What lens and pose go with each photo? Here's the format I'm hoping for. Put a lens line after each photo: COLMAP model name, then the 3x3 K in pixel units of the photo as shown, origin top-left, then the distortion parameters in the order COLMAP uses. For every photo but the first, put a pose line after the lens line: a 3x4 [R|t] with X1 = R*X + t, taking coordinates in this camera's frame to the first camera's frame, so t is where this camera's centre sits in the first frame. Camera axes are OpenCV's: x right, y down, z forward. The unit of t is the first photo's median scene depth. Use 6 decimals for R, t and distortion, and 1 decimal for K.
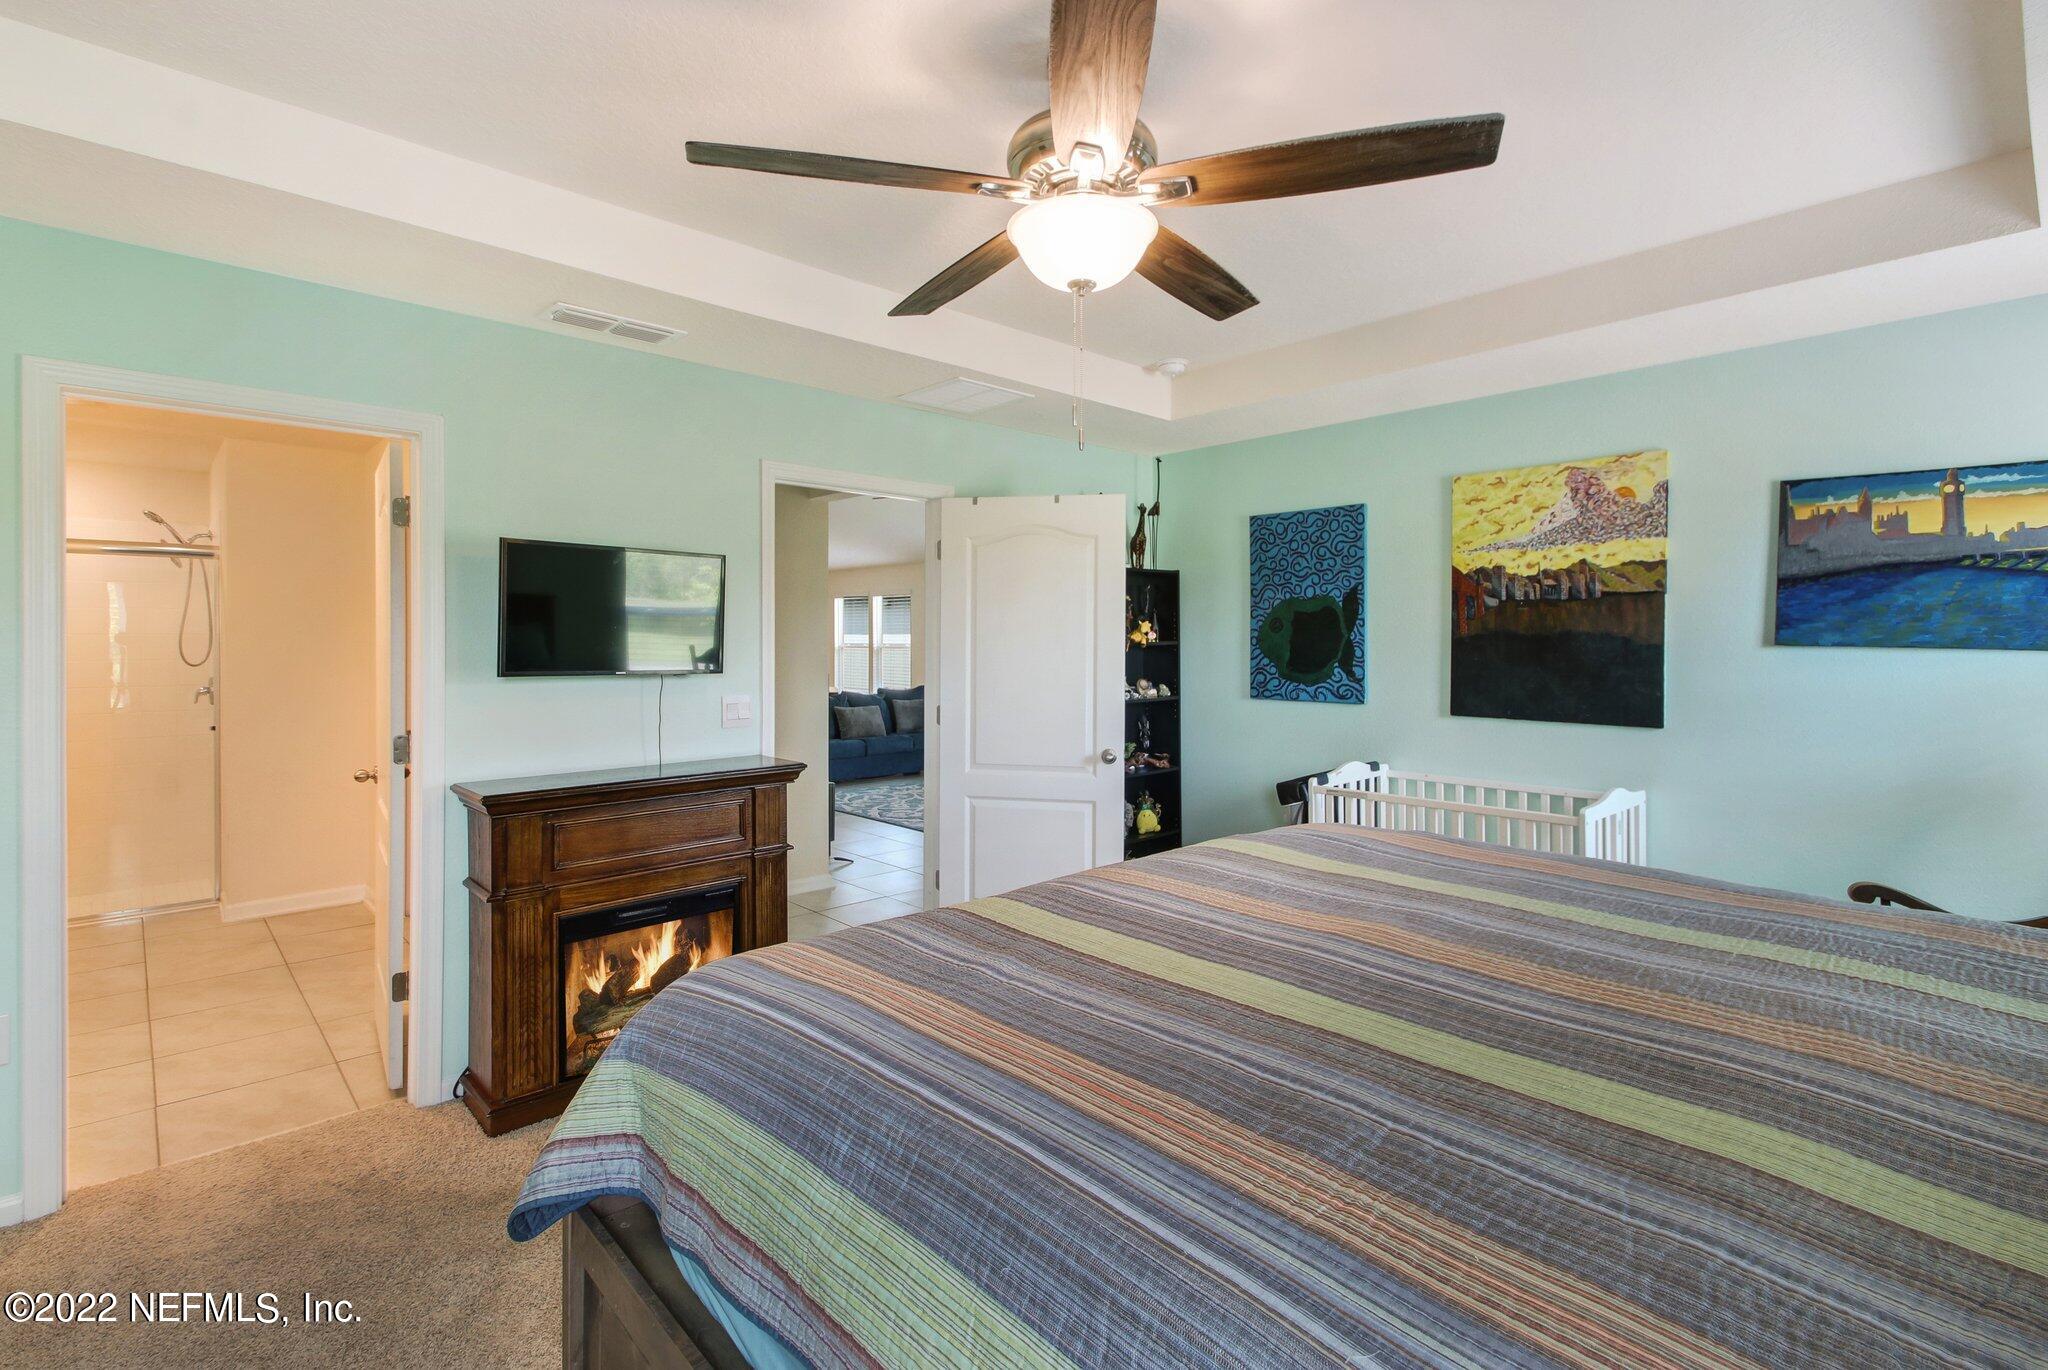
lens RADIAL K [[950.4, 0, 1022.4], [0, 950.4, 690.1], [0, 0, 1]] dist [-0.002403, -0.000284]
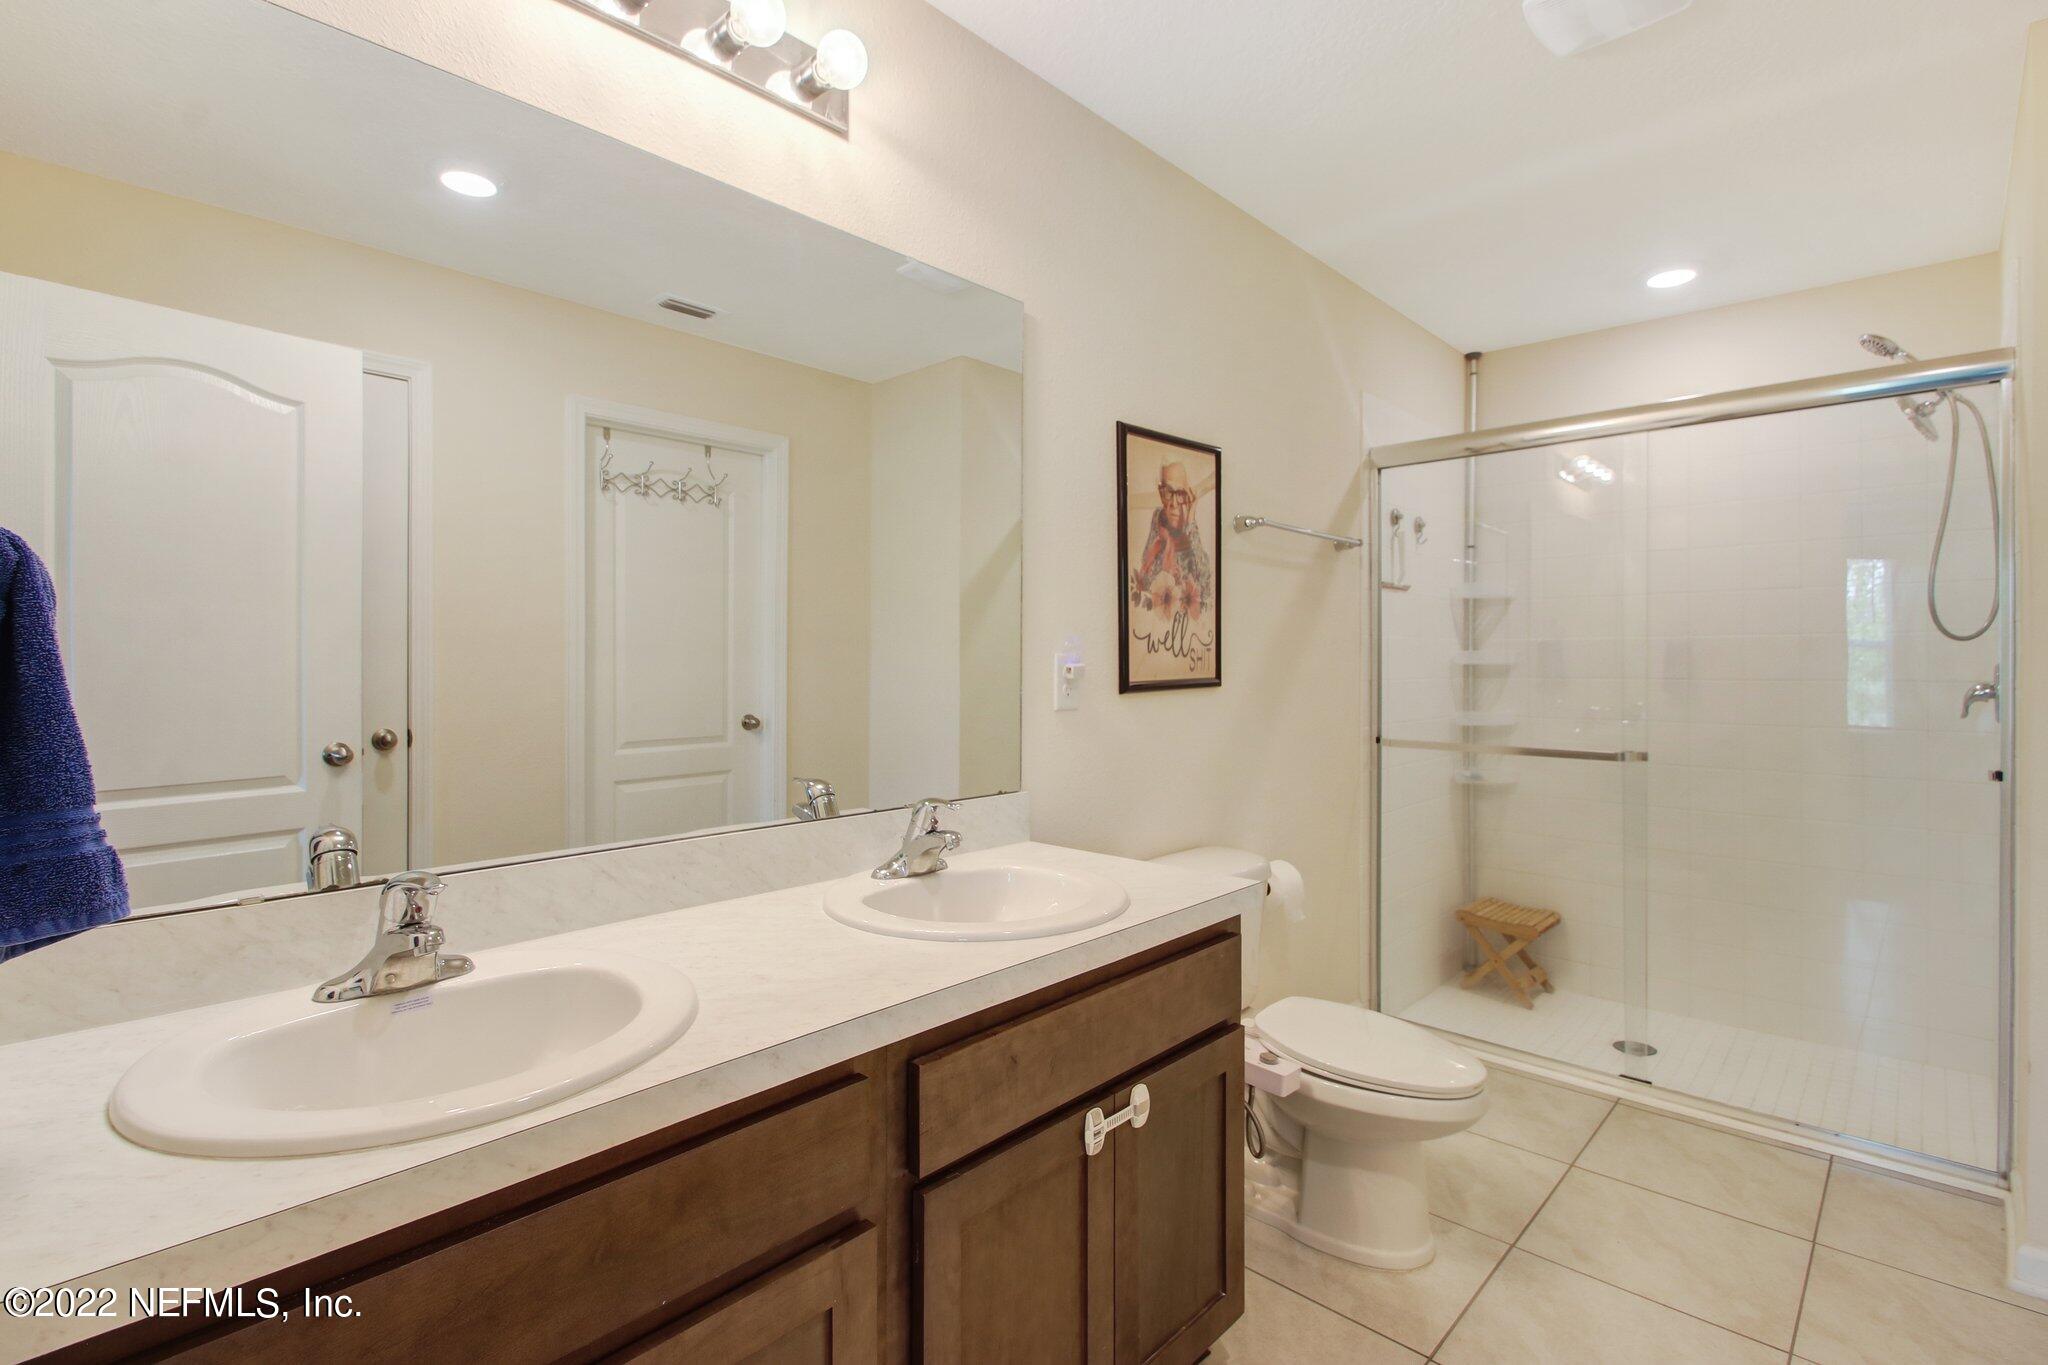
lens RADIAL K [[950.4, 0, 1022.0], [0, 950.4, 674.1], [0, 0, 1]] dist [-0.002403, -0.000284]
pose [[0.063139, 0.008519, -0.997968, -0.416306], [-0.000708, 0.999964, 0.008491, -0.015269], [0.998004, 0.000170, 0.063143, 0.488404]]
